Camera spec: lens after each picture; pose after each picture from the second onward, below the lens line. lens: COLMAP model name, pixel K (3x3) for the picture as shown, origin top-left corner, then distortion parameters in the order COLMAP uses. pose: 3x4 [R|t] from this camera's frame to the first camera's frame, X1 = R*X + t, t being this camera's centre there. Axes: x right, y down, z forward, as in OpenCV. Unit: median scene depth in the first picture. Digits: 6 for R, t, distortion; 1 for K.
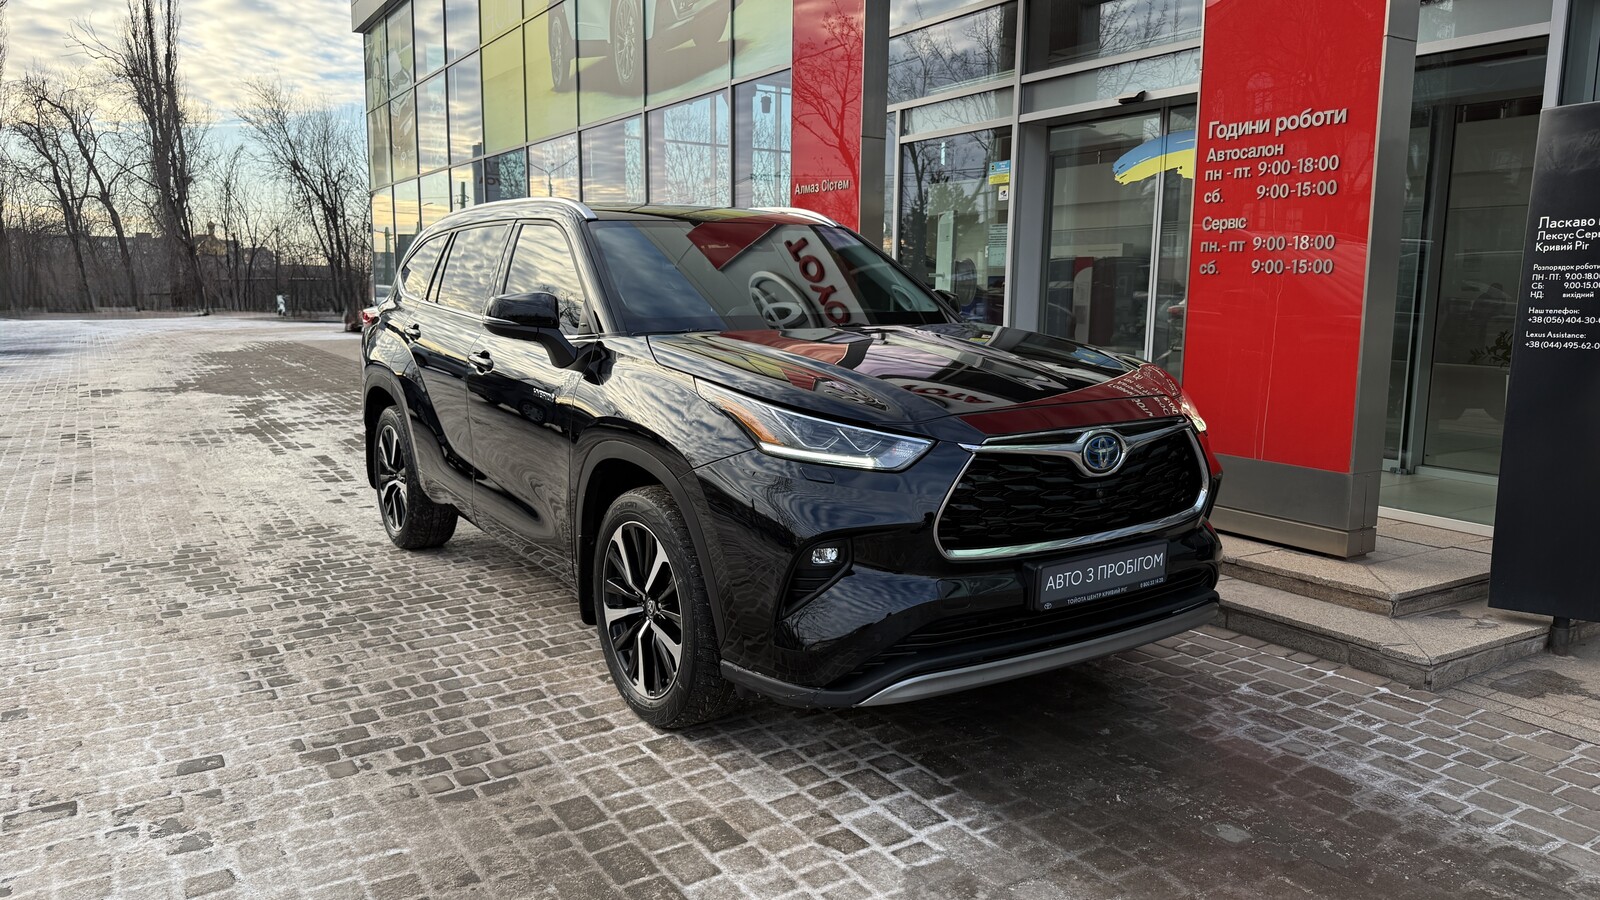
lens RADIAL K [[1152.9, 0, 800.0], [0, 1152.9, 450.0], [0, 0, 1]] dist [0.034364, -0.045251]
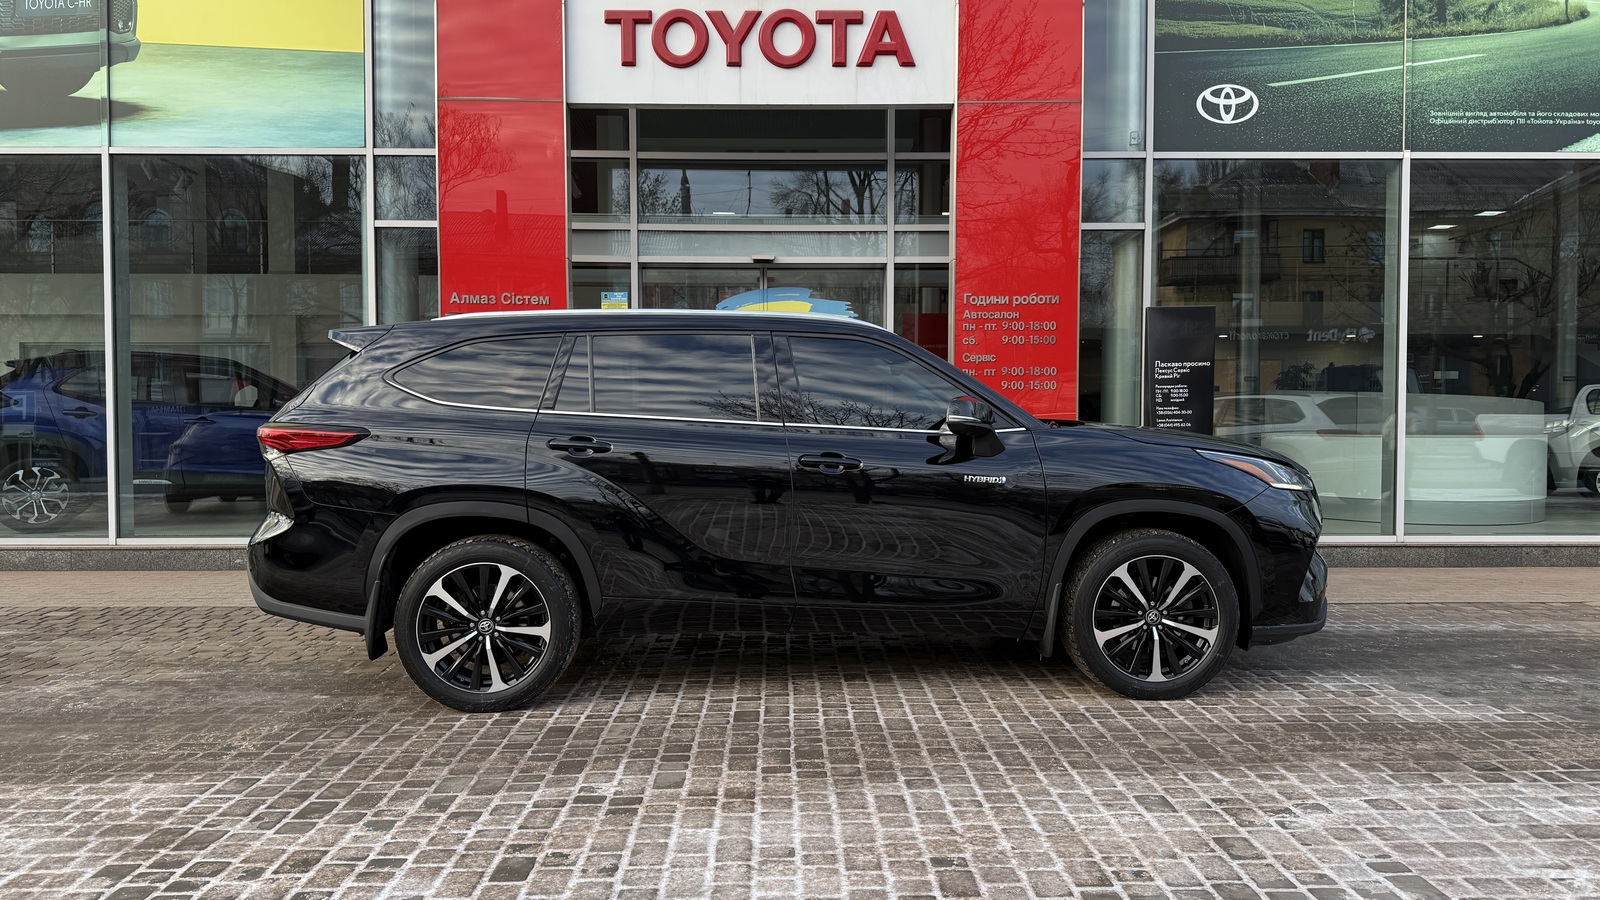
lens RADIAL K [[1119.5, 0, 800.0], [0, 1119.5, 450.0], [0, 0, 1]] dist [0.016731, -0.015293]
pose [[0.517298, -0.039018, 0.854916, -1.313185], [0.129854, 0.990972, -0.033345, -0.065757], [-0.845897, 0.128264, 0.517694, 0.542576]]
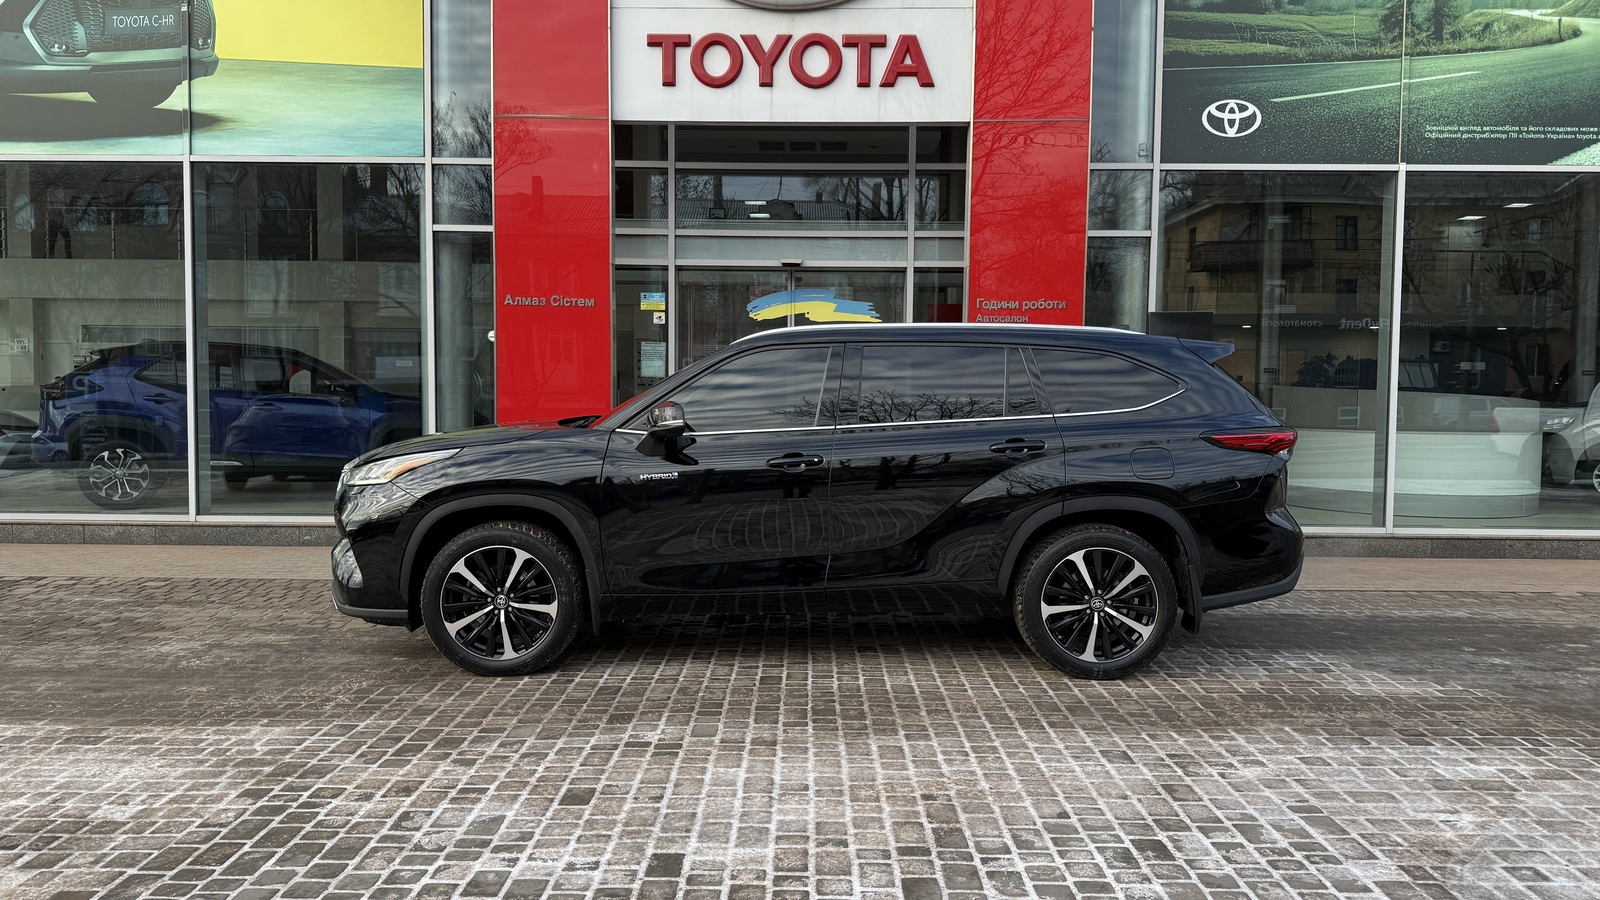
lens RADIAL K [[1116.4, 0, 801.5], [0, 1116.4, 450.4], [0, 0, 1]] dist [0.032091, -0.036242]
pose [[0.538681, -0.048090, 0.841136, -1.440051], [0.118793, 0.992731, -0.019320, -0.079097], [-0.834093, 0.110328, 0.540478, 0.450507]]
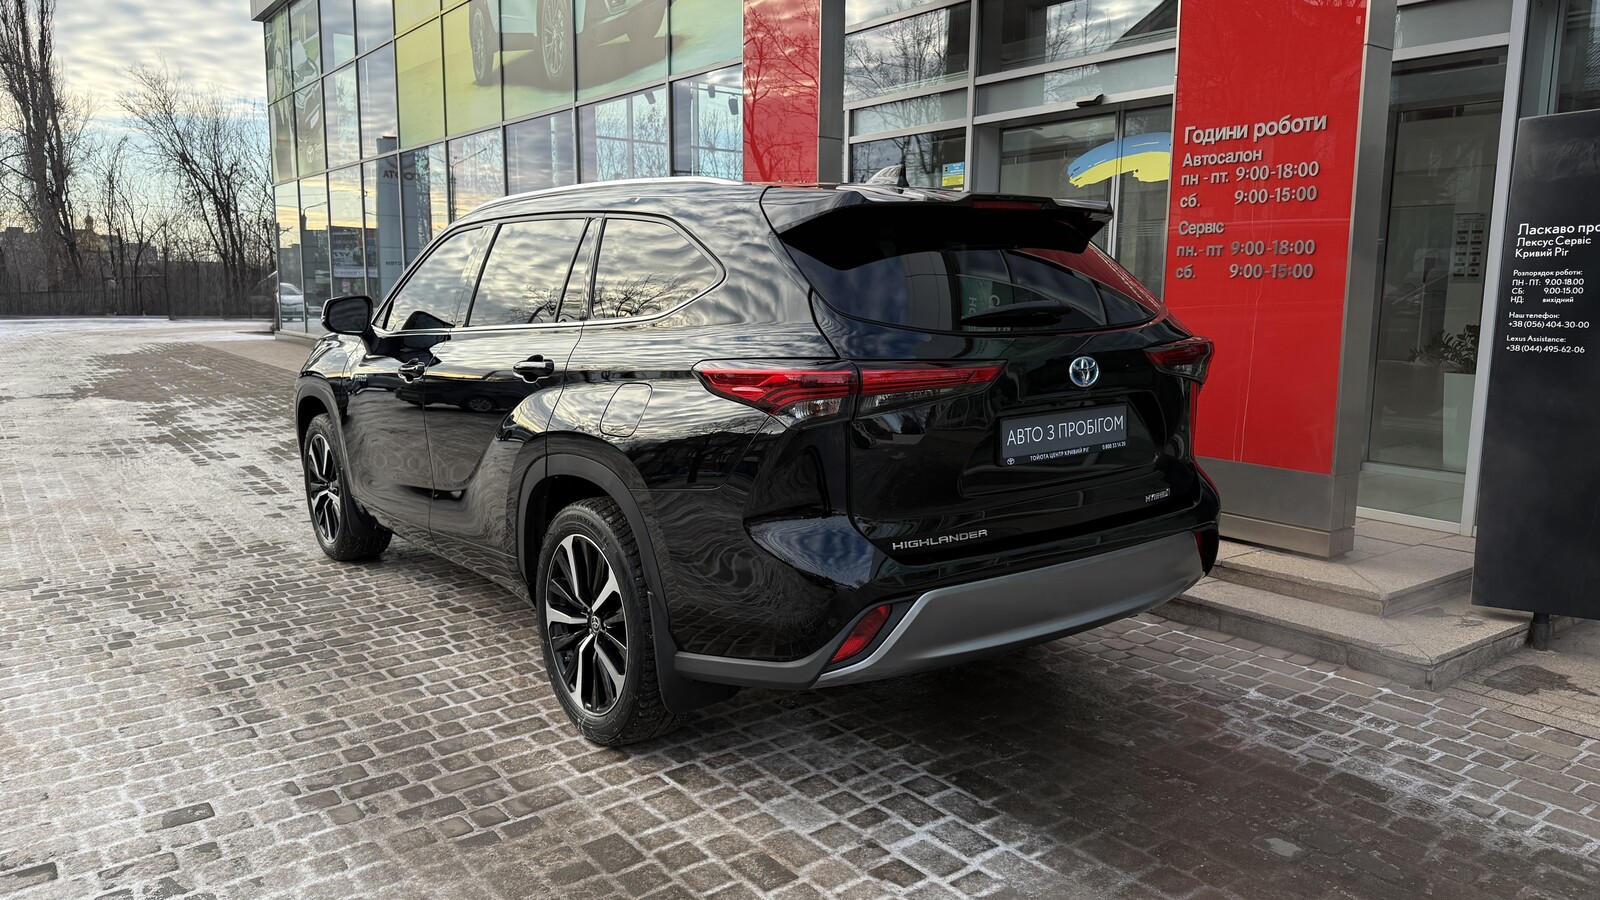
lens RADIAL K [[1151.3, 0, 805.2], [0, 1151.3, 451.6], [0, 0, 1]] dist [0.022557, -0.025338]
pose [[0.996482, -0.013946, 0.082638, -0.078439], [0.013517, 0.999892, 0.005747, -0.013970], [-0.082709, -0.004609, 0.996563, 0.032213]]
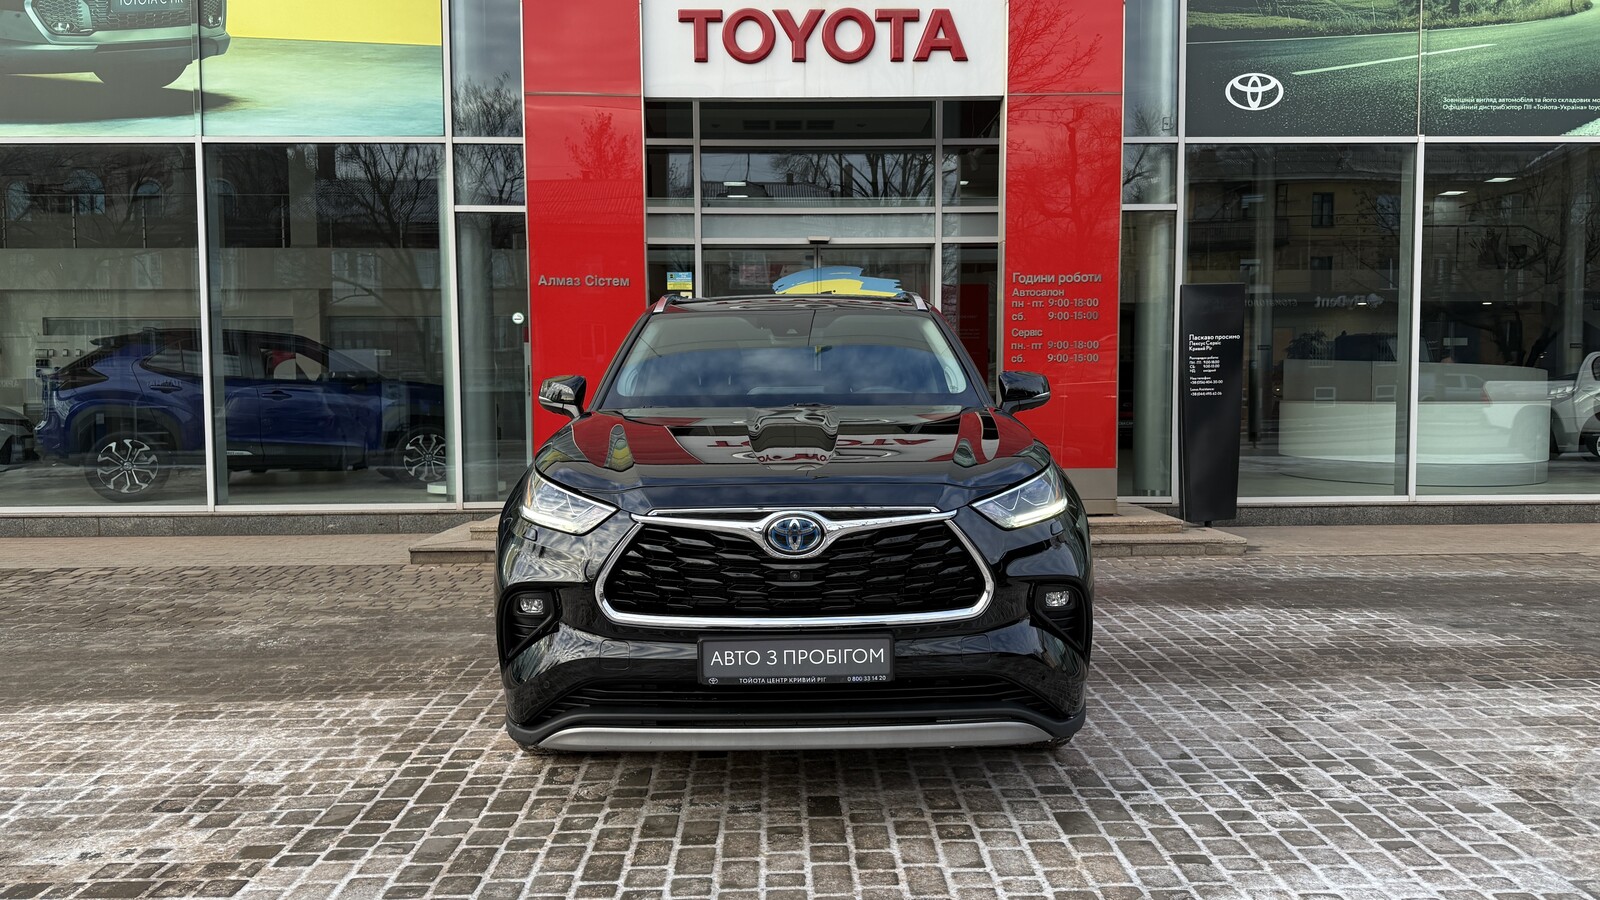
lens RADIAL K [[1151.3, 0, 805.2], [0, 1151.3, 451.6], [0, 0, 1]] dist [0.022557, -0.025338]
pose [[0.508186, -0.064825, 0.858804, -1.561282], [0.135981, 0.990695, -0.005685, -0.071727], [-0.850445, 0.119670, 0.512272, 0.537788]]
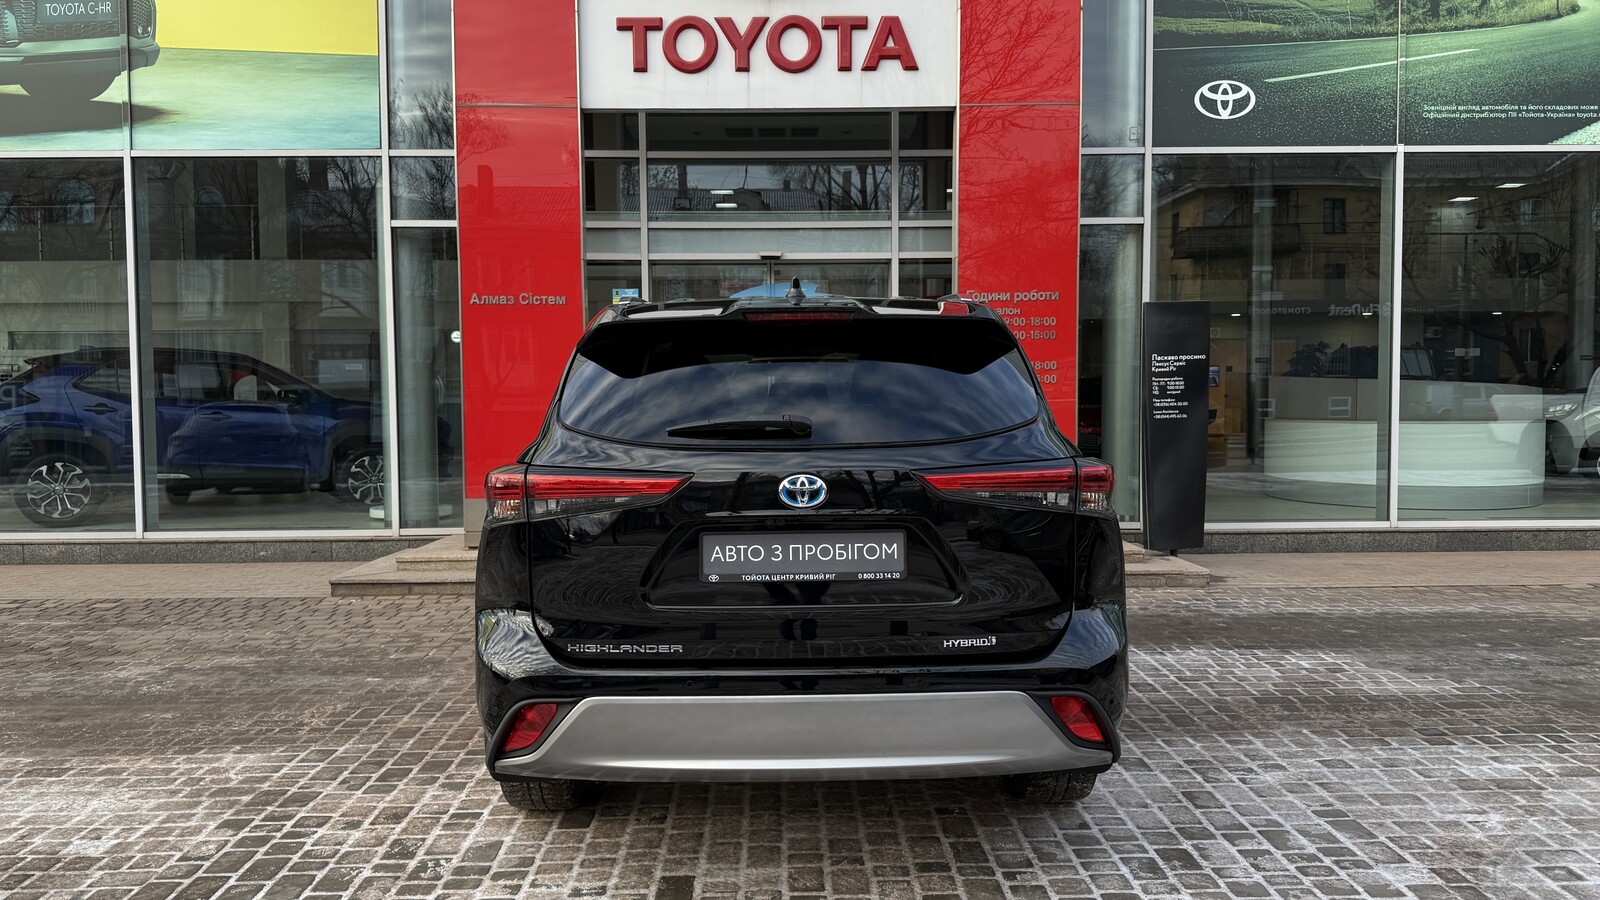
lens RADIAL K [[1173.7, 0, 798.6], [0, 1173.7, 450.6], [0, 0, 1]] dist [0.029486, -0.037224]
pose [[0.517535, -0.056828, 0.853773, -1.460925], [0.136440, 0.990506, -0.016778, -0.083611], [-0.844714, 0.125171, 0.520375, 0.469169]]
